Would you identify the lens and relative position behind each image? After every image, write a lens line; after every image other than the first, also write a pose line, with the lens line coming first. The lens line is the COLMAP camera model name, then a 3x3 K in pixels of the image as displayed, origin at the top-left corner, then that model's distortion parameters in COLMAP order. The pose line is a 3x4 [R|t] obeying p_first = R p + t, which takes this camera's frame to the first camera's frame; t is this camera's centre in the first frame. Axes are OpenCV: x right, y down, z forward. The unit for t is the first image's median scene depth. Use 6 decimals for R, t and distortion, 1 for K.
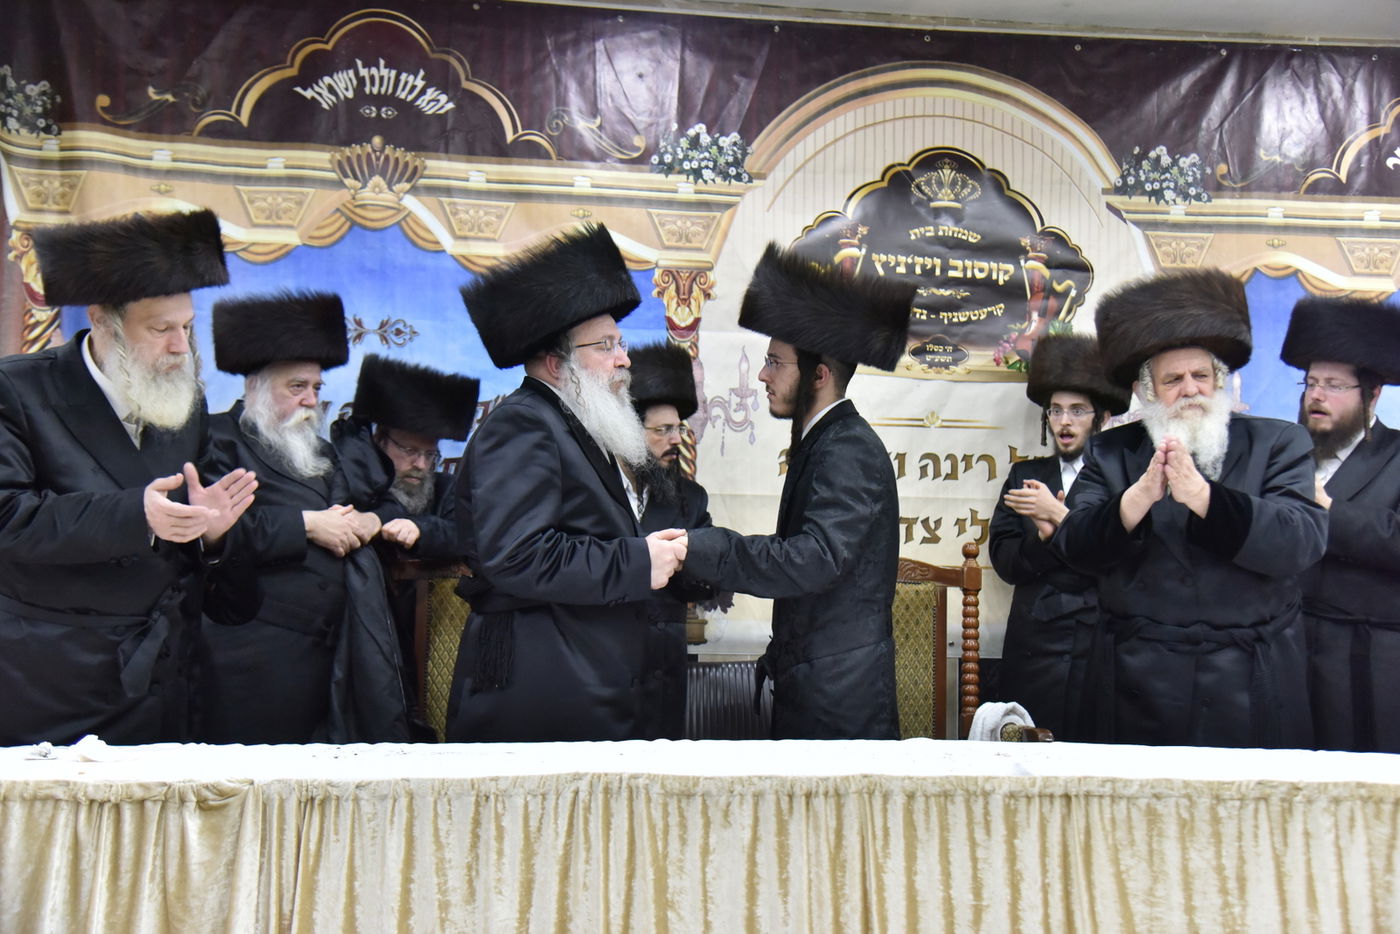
lens RADIAL K [[1672.6, 0, 702.5], [0, 1672.6, 490.6], [0, 0, 1]] dist [0.096931, 0.000000]
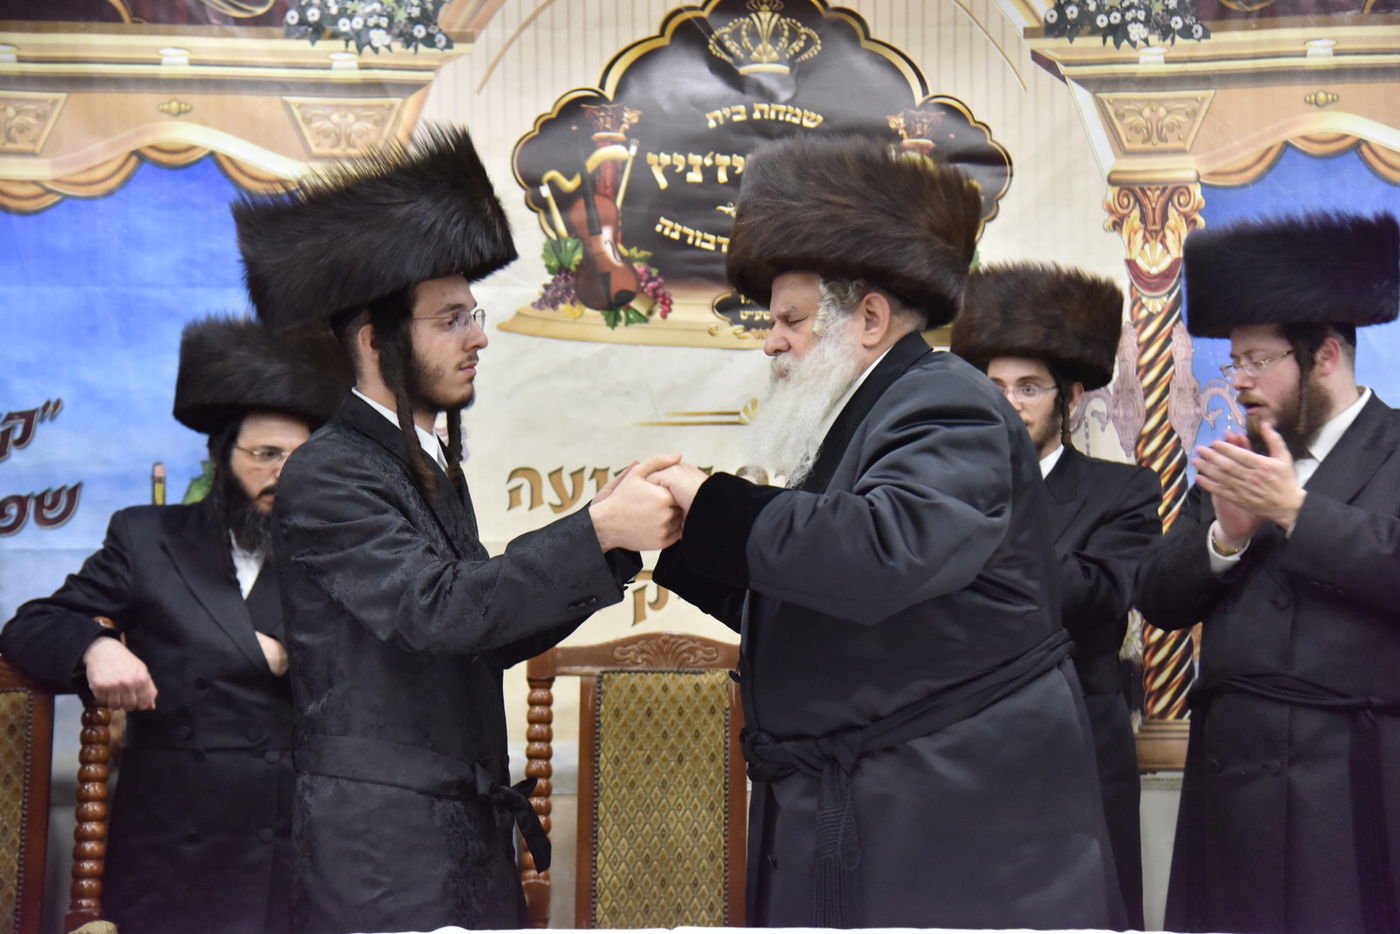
lens RADIAL K [[2571.1, 0, 695.3], [0, 2571.1, 479.4], [0, 0, 1]] dist [0.411958, 0.000000]
pose [[0.995153, -0.039073, -0.090244, 0.204269], [0.037041, 0.999024, -0.024083, 0.005406], [0.091097, 0.020624, 0.995628, 0.035342]]
